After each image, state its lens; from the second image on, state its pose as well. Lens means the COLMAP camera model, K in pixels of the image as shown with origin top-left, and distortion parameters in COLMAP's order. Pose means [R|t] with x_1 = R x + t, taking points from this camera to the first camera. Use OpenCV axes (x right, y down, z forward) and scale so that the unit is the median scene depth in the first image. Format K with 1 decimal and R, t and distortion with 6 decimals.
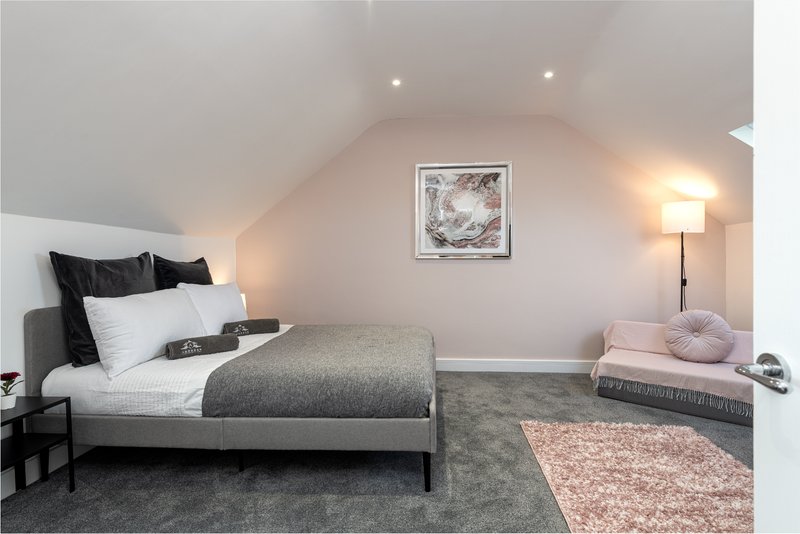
lens RADIAL K [[387.7, 0, 399.0], [0, 387.7, 267.8], [0, 0, 1]] dist [0.004983, 0.000794]
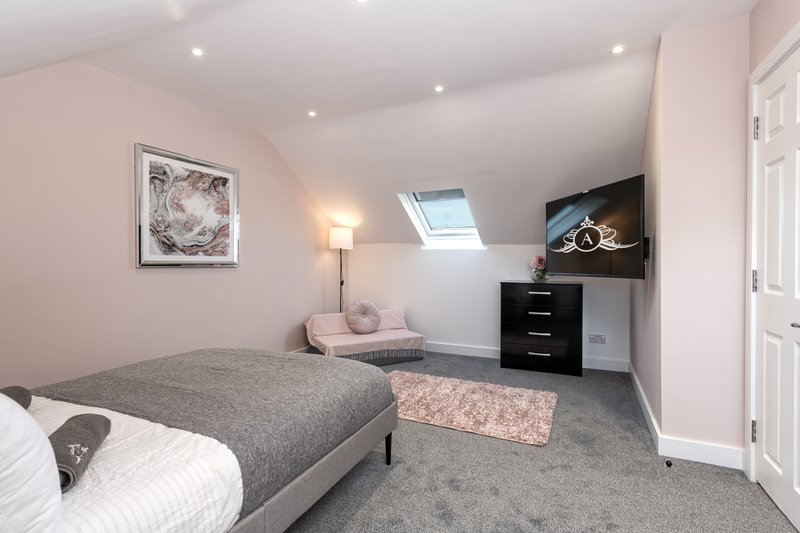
lens RADIAL K [[387.7, 0, 399.8], [0, 387.7, 270.2], [0, 0, 1]] dist [0.004983, 0.000794]
pose [[0.355241, -0.013731, 0.934674, -0.492945], [0.017303, 0.999817, 0.008112, -0.016306], [-0.934615, 0.013291, 0.355413, 0.255118]]
